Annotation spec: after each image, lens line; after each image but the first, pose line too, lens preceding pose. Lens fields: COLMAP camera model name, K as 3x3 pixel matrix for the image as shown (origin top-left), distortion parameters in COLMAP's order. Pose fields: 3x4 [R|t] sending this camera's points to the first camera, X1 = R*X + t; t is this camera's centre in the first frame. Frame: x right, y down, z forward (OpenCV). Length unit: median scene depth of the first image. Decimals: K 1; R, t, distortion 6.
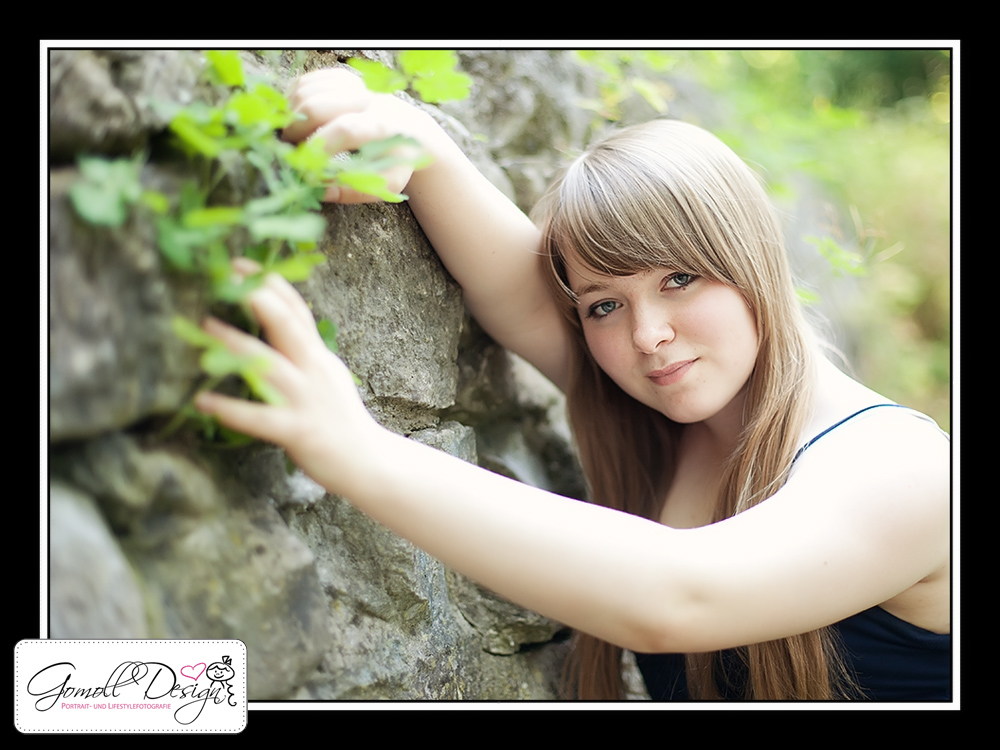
lens RADIAL K [[1405.7, 0, 499.0], [0, 1405.7, 371.5], [0, 0, 1]] dist [-0.098250, 0.000000]
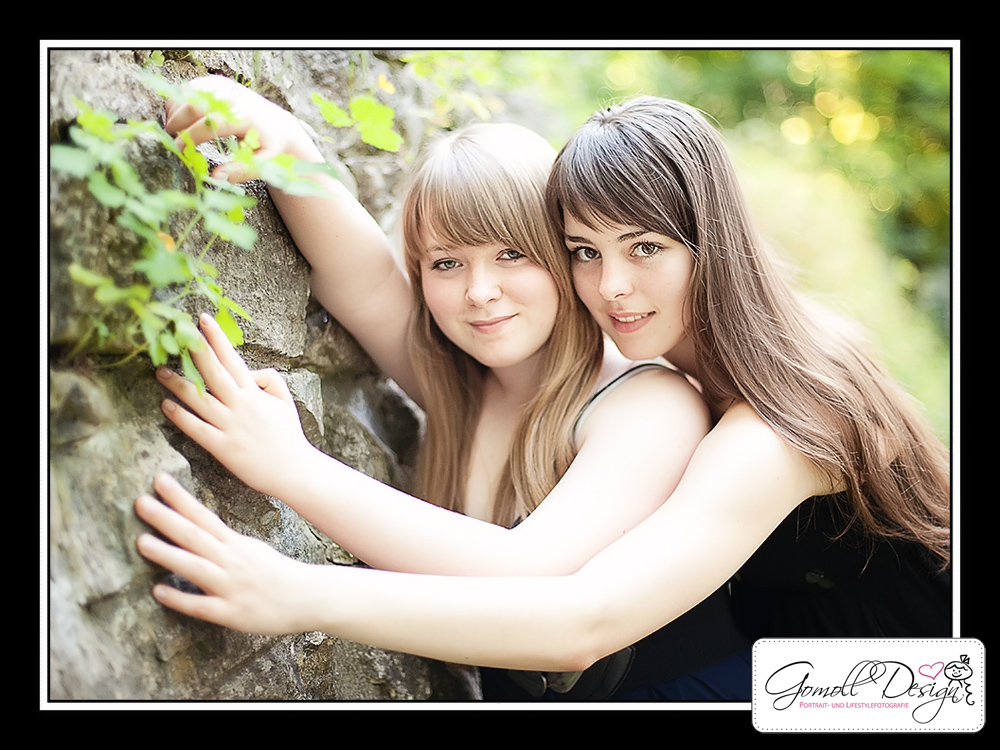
lens RADIAL K [[1405.7, 0, 499.6], [0, 1405.7, 378.8], [0, 0, 1]] dist [-0.098250, 0.000000]
pose [[0.995510, 0.001835, 0.094636, 0.023909], [-0.001009, 0.999961, -0.008773, 0.057151], [-0.094649, 0.008638, 0.995473, -0.238043]]
